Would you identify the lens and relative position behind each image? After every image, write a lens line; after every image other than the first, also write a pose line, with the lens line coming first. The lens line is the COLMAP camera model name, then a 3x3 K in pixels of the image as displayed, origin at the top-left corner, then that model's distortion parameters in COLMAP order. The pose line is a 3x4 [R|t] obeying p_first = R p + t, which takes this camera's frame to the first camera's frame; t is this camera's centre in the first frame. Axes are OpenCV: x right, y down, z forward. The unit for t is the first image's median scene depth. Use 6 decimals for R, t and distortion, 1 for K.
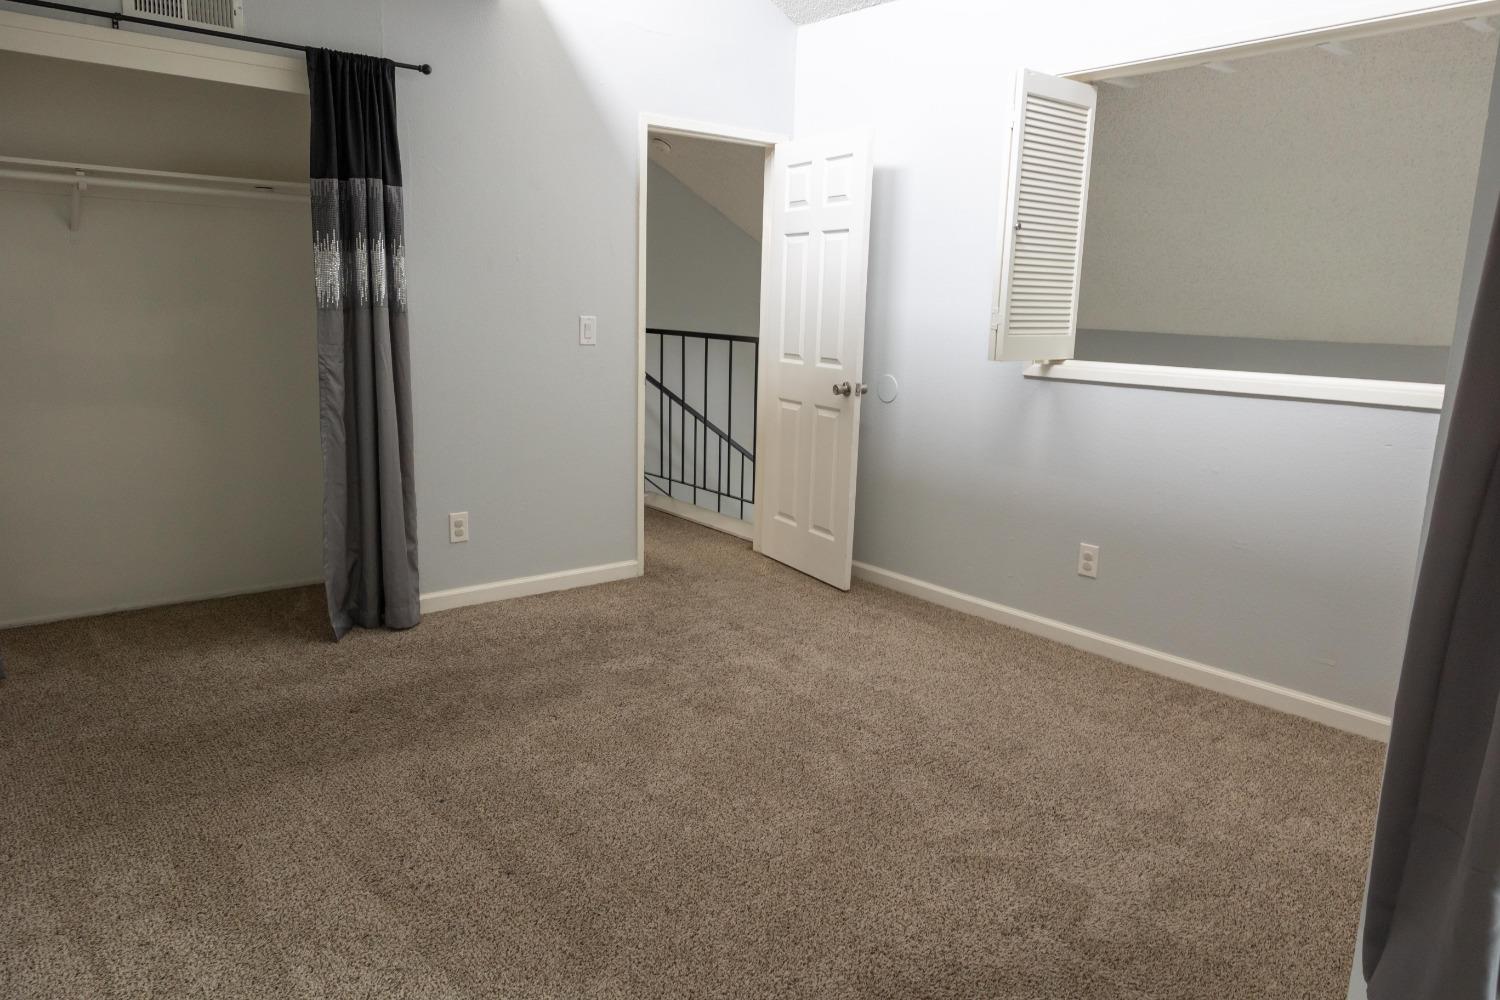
lens RADIAL K [[1018.0, 0, 743.0], [0, 1018.0, 490.4], [0, 0, 1]] dist [-0.001032, 0.009860]
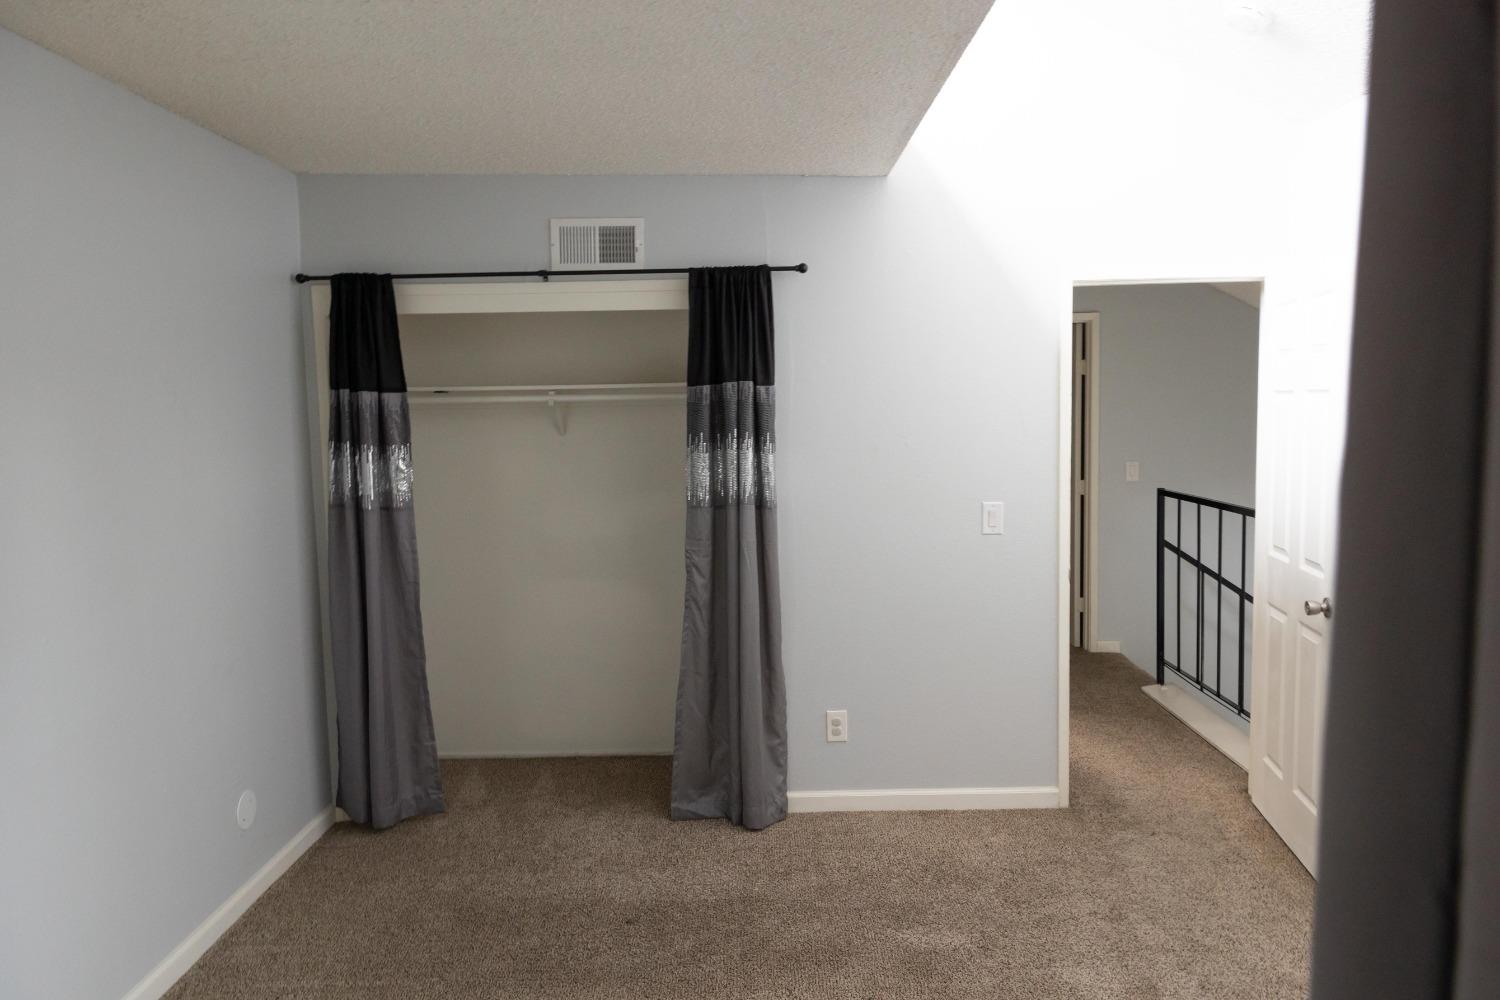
lens RADIAL K [[1018.0, 0, 743.0], [0, 1018.0, 490.4], [0, 0, 1]] dist [-0.001032, 0.009860]
pose [[0.775138, 0.007447, -0.631748, 0.279159], [-0.073748, 0.994161, -0.078768, -0.112275], [0.627473, 0.107646, 0.771161, 0.212712]]
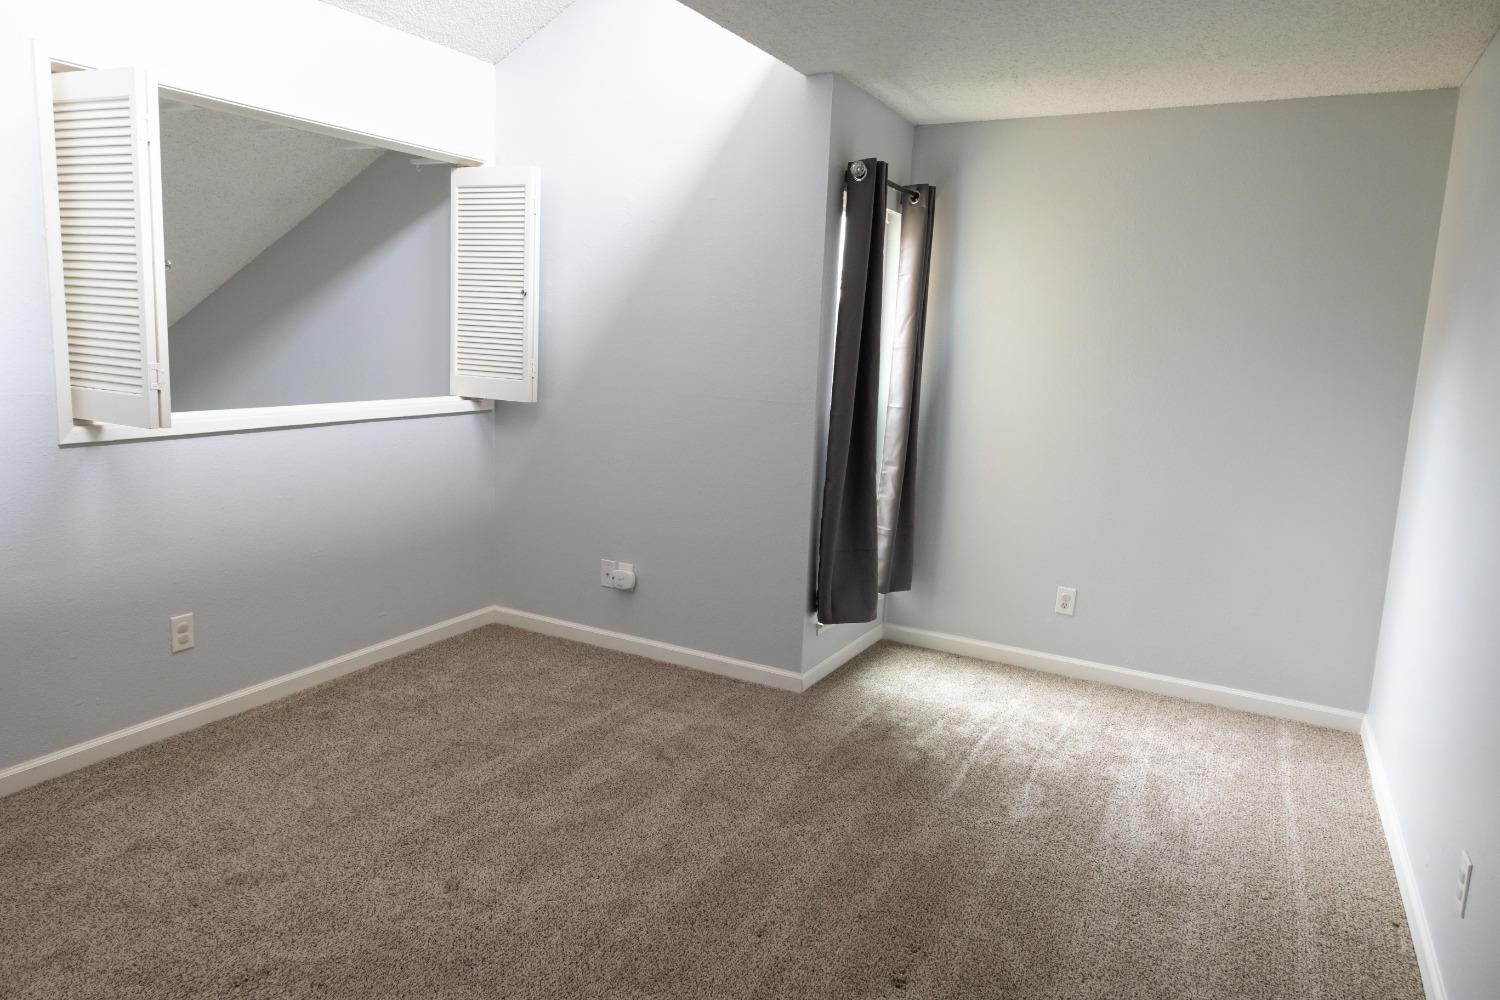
lens RADIAL K [[1018.0, 0, 743.0], [0, 1018.0, 490.4], [0, 0, 1]] dist [-0.001032, 0.009860]
pose [[-0.407401, -0.185603, 0.894190, -0.663961], [0.118308, 0.960153, 0.253197, -0.227120], [-0.905554, 0.208942, -0.369209, 0.880081]]
